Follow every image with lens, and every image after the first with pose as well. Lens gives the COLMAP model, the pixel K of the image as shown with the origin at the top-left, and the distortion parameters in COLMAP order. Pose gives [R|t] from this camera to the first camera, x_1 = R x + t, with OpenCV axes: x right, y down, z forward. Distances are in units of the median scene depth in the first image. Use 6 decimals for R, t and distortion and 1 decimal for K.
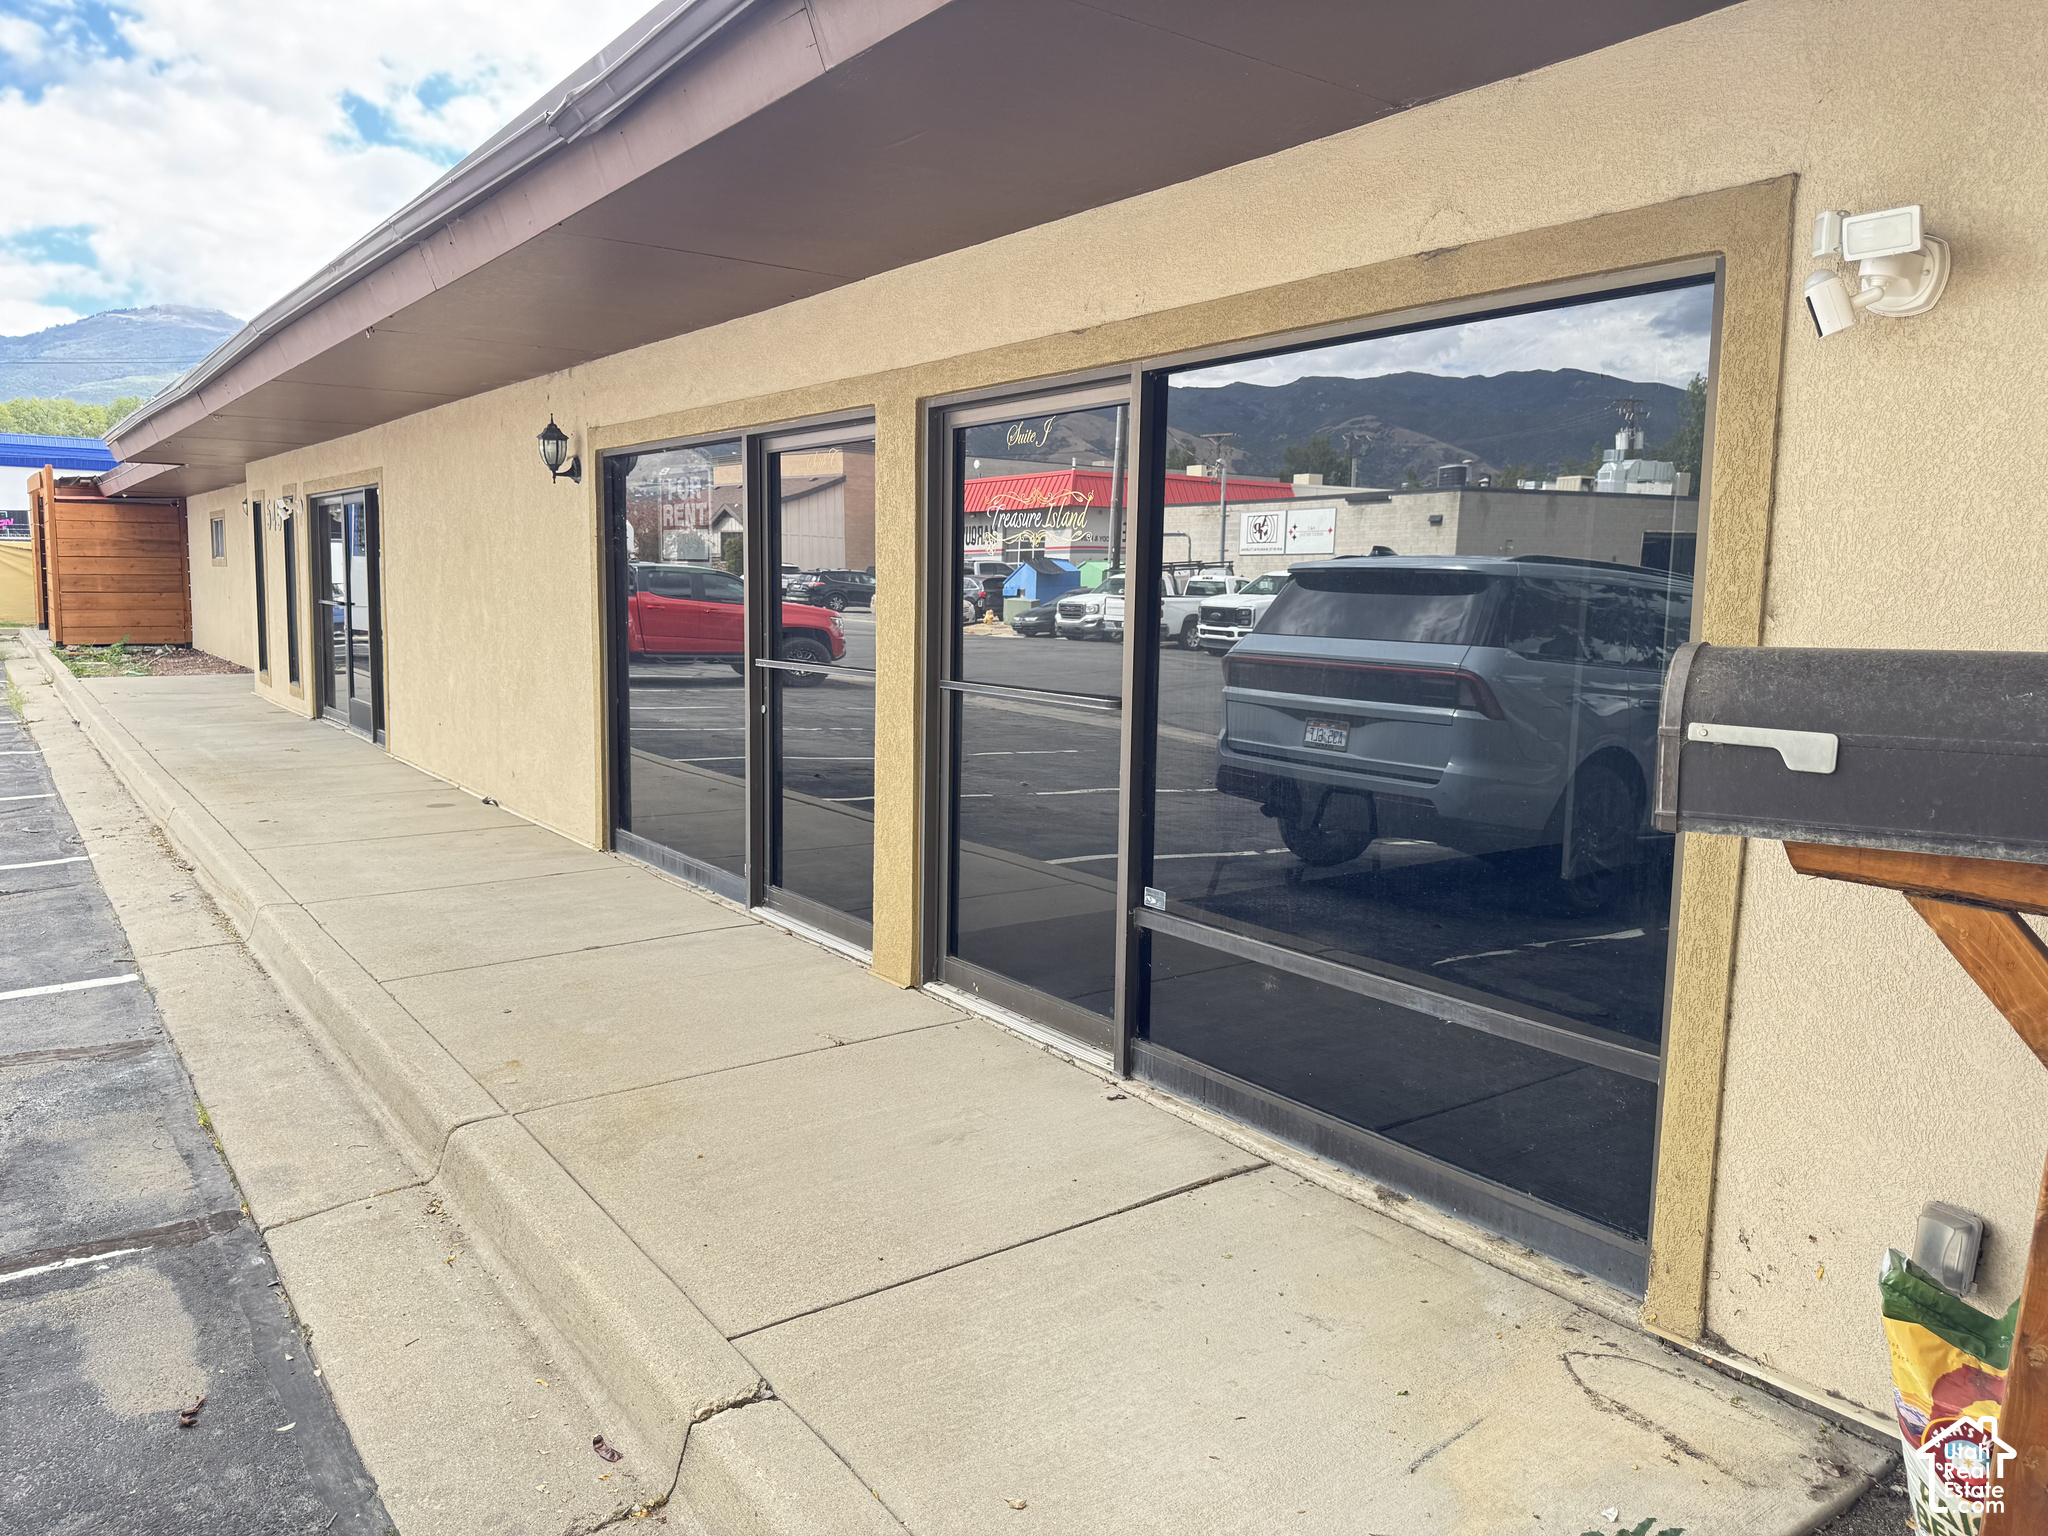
lens RADIAL K [[1444.8, 0, 1021.7], [0, 1444.8, 762.0], [0, 0, 1]] dist [0.045677, 0.003616]
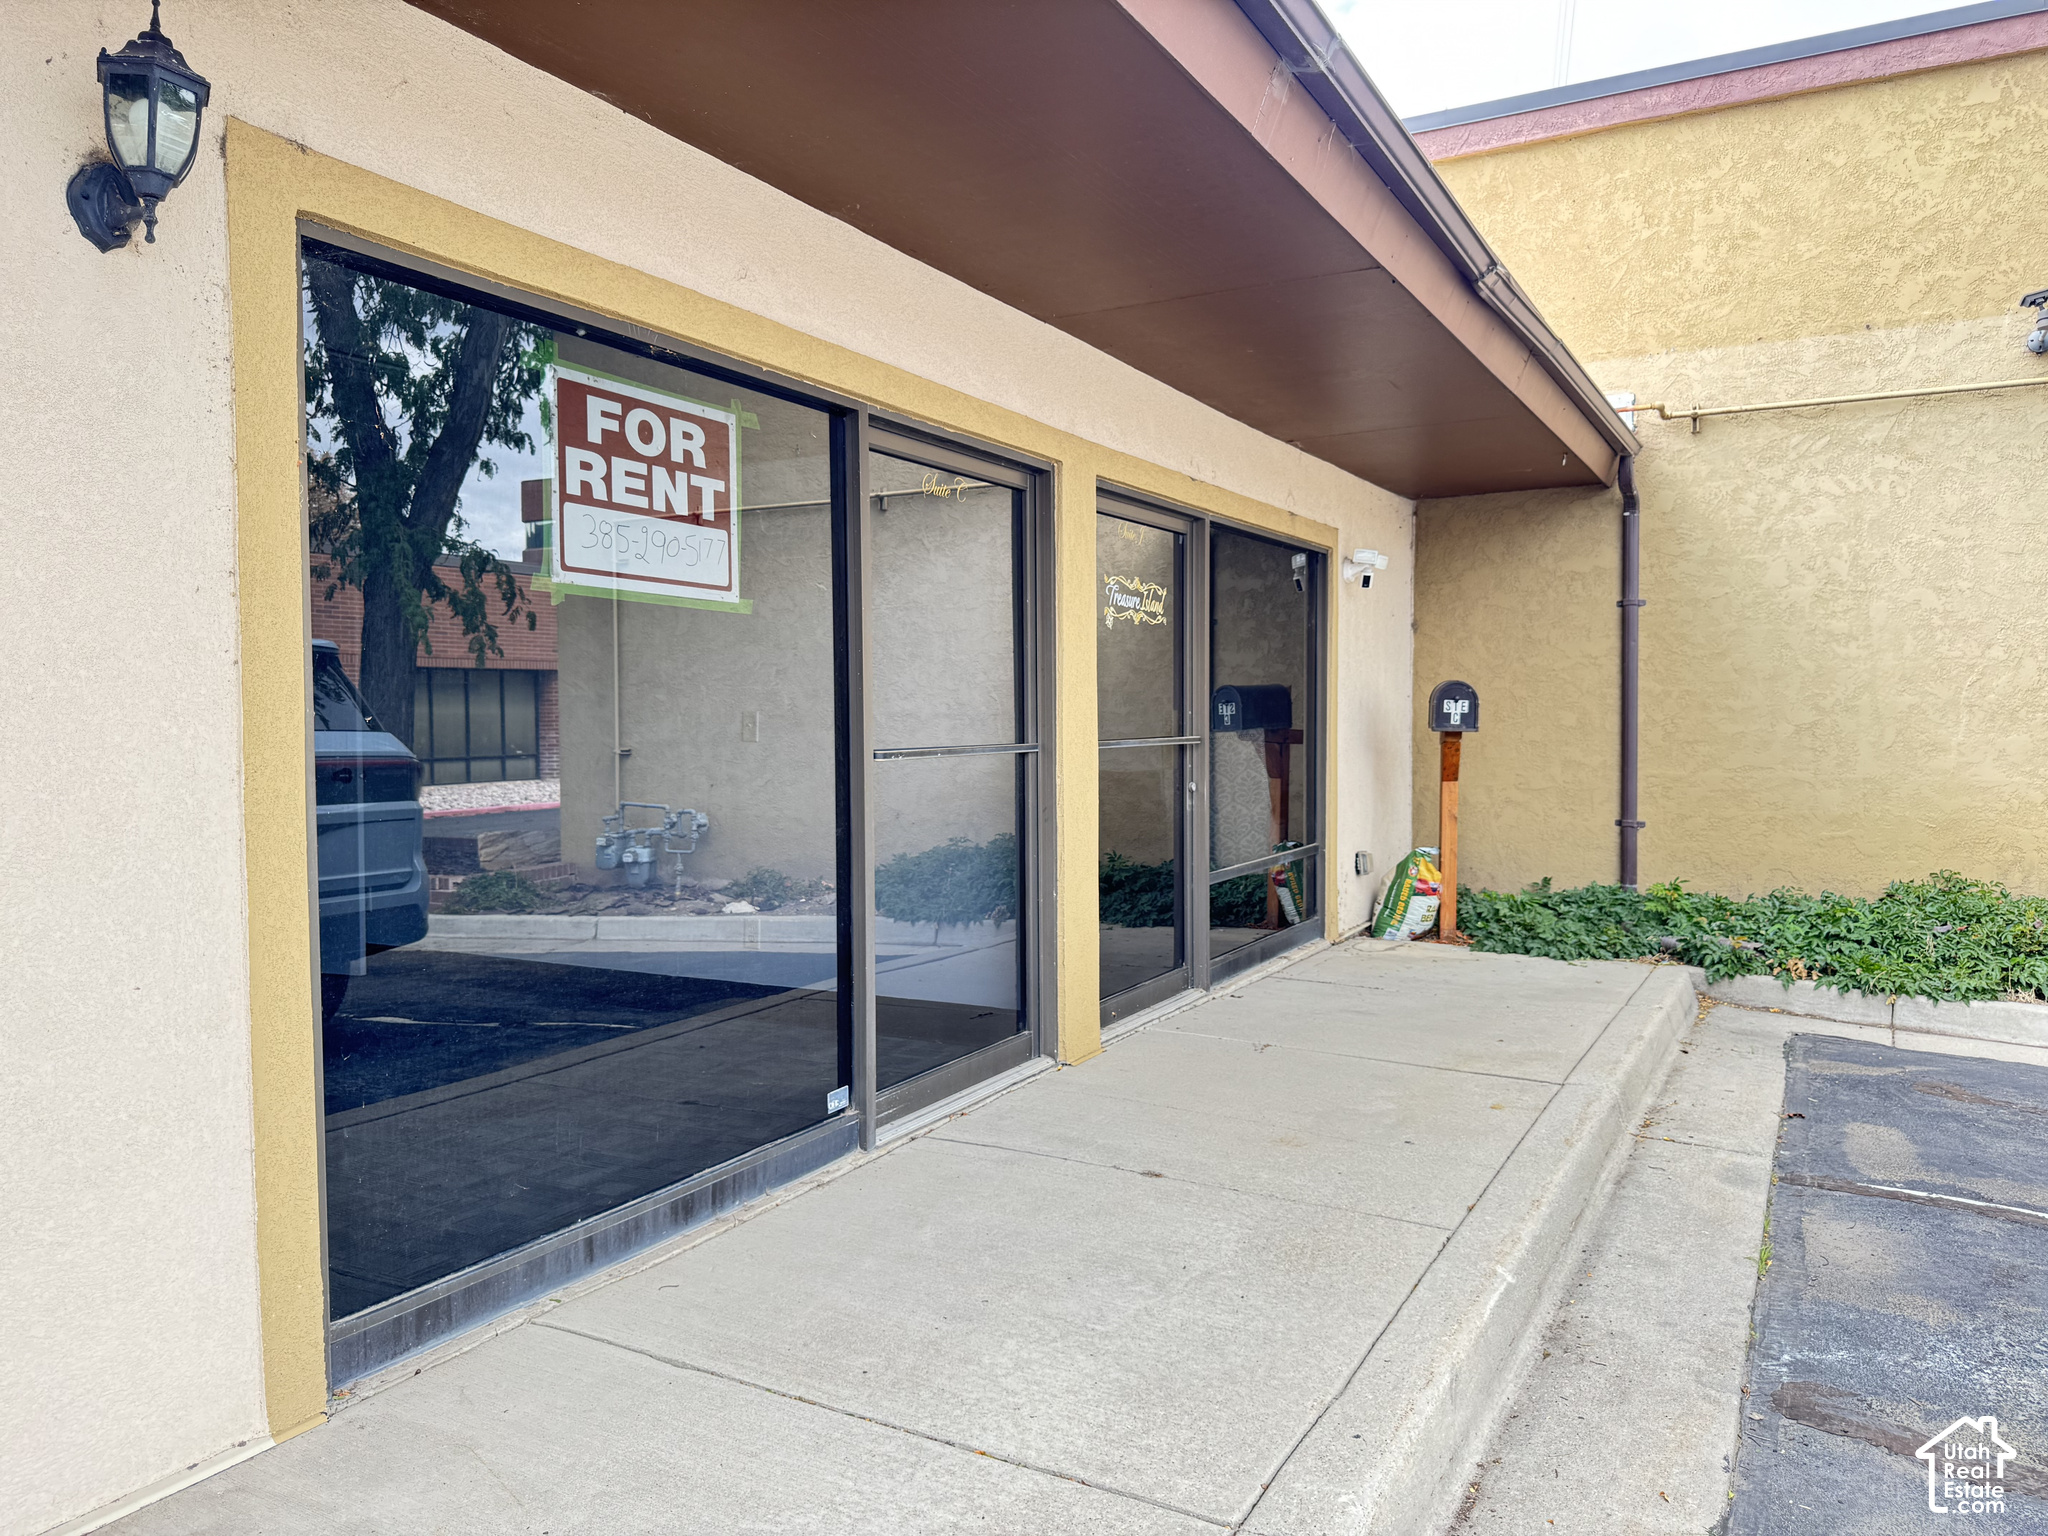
lens RADIAL K [[1444.8, 0, 1021.6], [0, 1444.8, 769.7], [0, 0, 1]] dist [0.045677, 0.003616]
pose [[-0.421371, -0.048826, 0.905573, -1.219908], [0.112932, 0.987952, 0.105816, -0.190921], [-0.899829, 0.146856, -0.410780, 1.826614]]
